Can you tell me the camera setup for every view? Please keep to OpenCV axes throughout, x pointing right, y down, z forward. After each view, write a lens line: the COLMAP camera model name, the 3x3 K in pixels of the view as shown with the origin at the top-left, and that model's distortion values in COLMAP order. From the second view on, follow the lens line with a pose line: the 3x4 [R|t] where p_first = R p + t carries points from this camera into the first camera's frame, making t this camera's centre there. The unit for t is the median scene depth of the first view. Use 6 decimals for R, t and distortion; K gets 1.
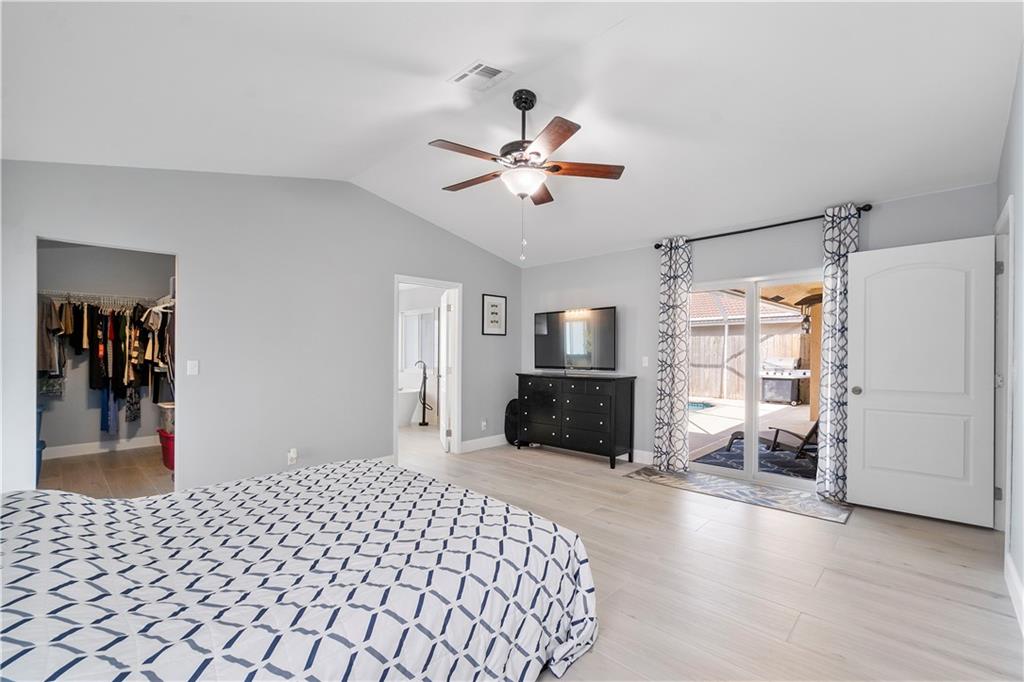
lens RADIAL K [[445.3, 0, 515.3], [0, 445.3, 346.1], [0, 0, 1]] dist [-0.003932, 0.000658]
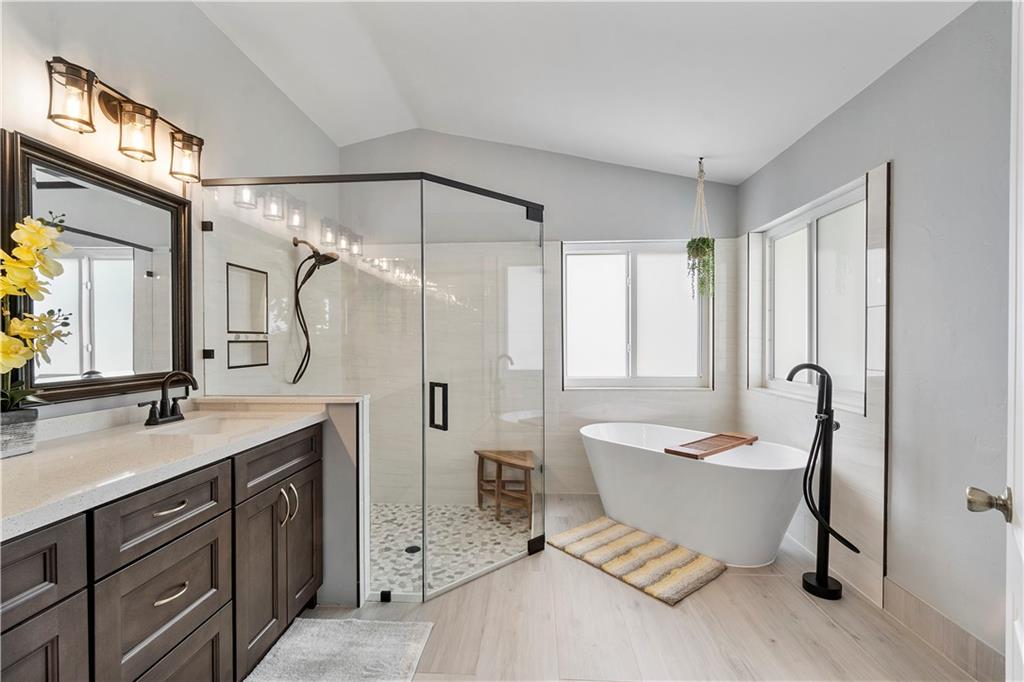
lens RADIAL K [[445.3, 0, 510.1], [0, 445.3, 342.7], [0, 0, 1]] dist [-0.003932, 0.000658]
pose [[0.644333, 0.004030, -0.764734, -0.146329], [0.008981, 0.999877, 0.012836, 0.018159], [0.764692, -0.015139, 0.644218, 0.830450]]
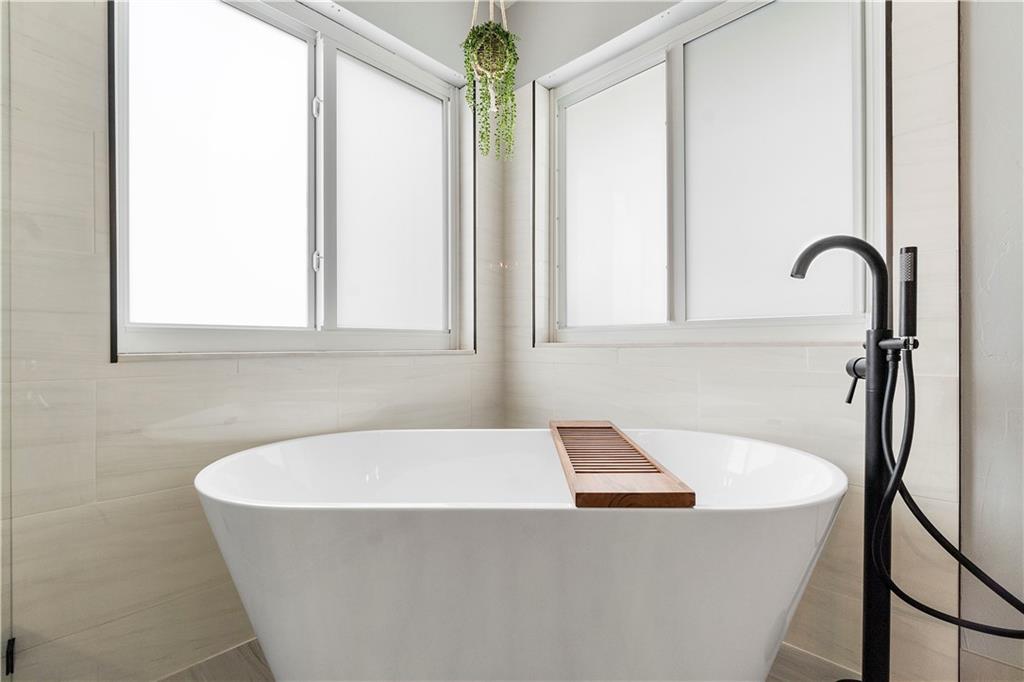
lens RADIAL K [[445.3, 0, 514.7], [0, 445.3, 344.9], [0, 0, 1]] dist [-0.003932, 0.000658]
pose [[0.999967, 0.001431, -0.008032, -0.384783], [-0.001352, 0.999950, 0.009868, 0.080776], [0.008046, -0.009857, 0.999919, 1.081371]]
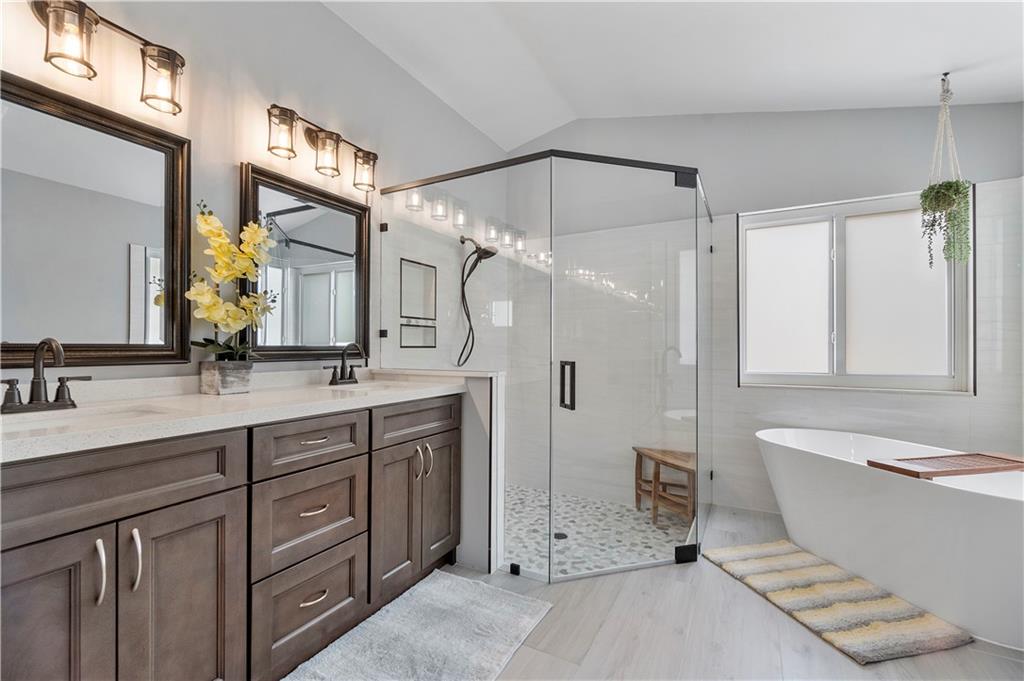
lens RADIAL K [[445.3, 0, 506.8], [0, 445.3, 342.3], [0, 0, 1]] dist [-0.003932, 0.000658]
pose [[0.254810, -0.006278, -0.966971, -0.131387], [0.004923, 0.999974, -0.005195, 0.040577], [0.966979, -0.003436, 0.254834, 0.880221]]
